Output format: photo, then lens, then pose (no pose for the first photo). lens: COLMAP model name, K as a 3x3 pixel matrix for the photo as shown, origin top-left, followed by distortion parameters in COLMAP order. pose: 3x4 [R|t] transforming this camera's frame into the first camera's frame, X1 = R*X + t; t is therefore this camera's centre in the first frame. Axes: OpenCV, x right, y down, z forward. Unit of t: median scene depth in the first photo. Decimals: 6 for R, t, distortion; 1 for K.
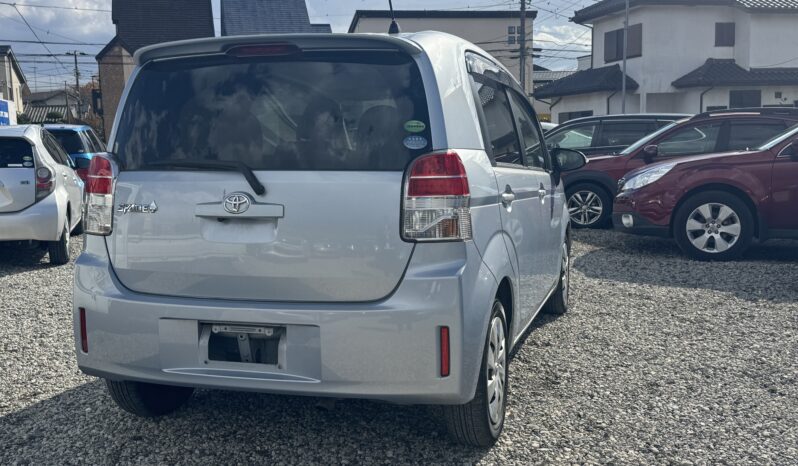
lens RADIAL K [[790.8, 0, 397.1], [0, 790.8, 234.1], [0, 0, 1]] dist [0.055472, 0.000000]
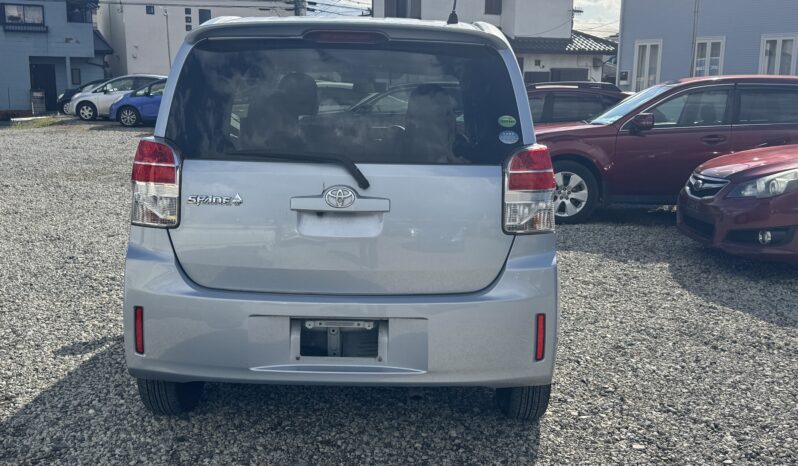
lens RADIAL K [[790.8, 0, 392.2], [0, 790.8, 230.7], [0, 0, 1]] dist [0.055472, 0.000000]
pose [[0.958275, -0.016158, 0.285392, -0.343173], [0.000397, 0.998475, 0.055198, -0.041794], [-0.285849, -0.052782, 0.956820, 0.037893]]
